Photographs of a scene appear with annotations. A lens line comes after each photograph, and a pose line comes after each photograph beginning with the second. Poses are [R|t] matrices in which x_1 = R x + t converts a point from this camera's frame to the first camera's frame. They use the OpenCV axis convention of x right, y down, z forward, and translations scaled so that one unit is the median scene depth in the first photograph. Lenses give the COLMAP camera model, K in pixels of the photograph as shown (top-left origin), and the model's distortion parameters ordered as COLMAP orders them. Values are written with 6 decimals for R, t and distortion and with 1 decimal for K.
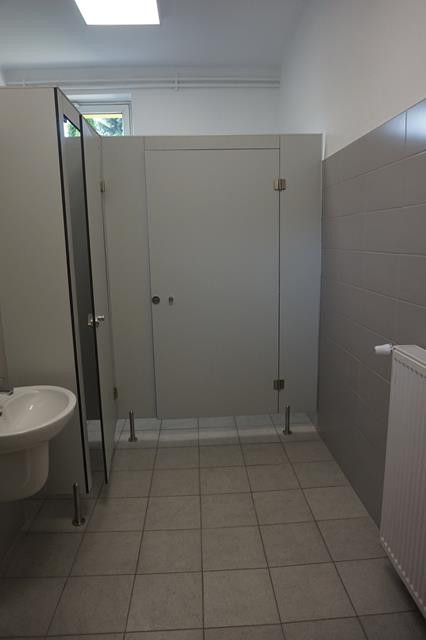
lens RADIAL K [[430.3, 0, 213.0], [0, 430.3, 320.0], [0, 0, 1]] dist [-0.047487, 0.030259]
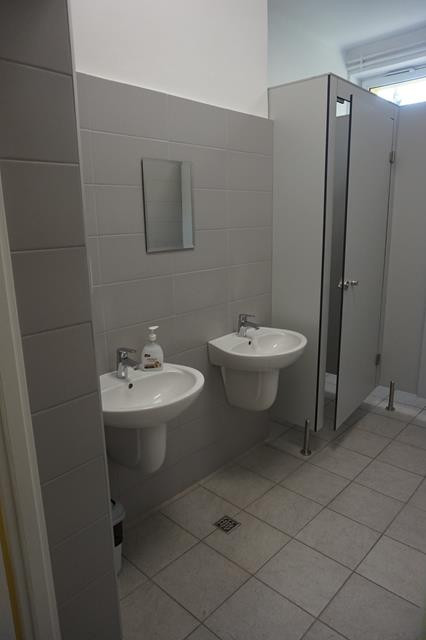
lens RADIAL K [[430.3, 0, 213.0], [0, 430.3, 320.0], [0, 0, 1]] dist [-0.047487, 0.030259]
pose [[0.696022, 0.165820, -0.698611, 0.270375], [-0.120401, 0.986145, 0.114114, 0.008543], [0.707854, 0.004688, 0.706344, -0.019604]]
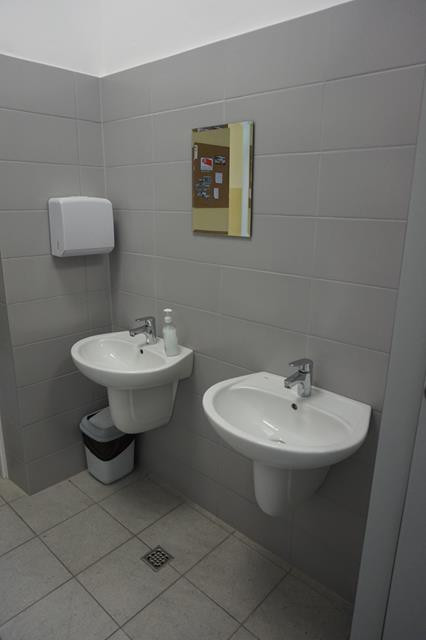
lens RADIAL K [[430.3, 0, 213.0], [0, 430.3, 320.0], [0, 0, 1]] dist [-0.047487, 0.030259]
pose [[-0.703506, 0.183896, -0.686485, 0.109756], [-0.136118, 0.913194, 0.384120, -0.168242], [0.697532, 0.363674, -0.617406, 1.029100]]
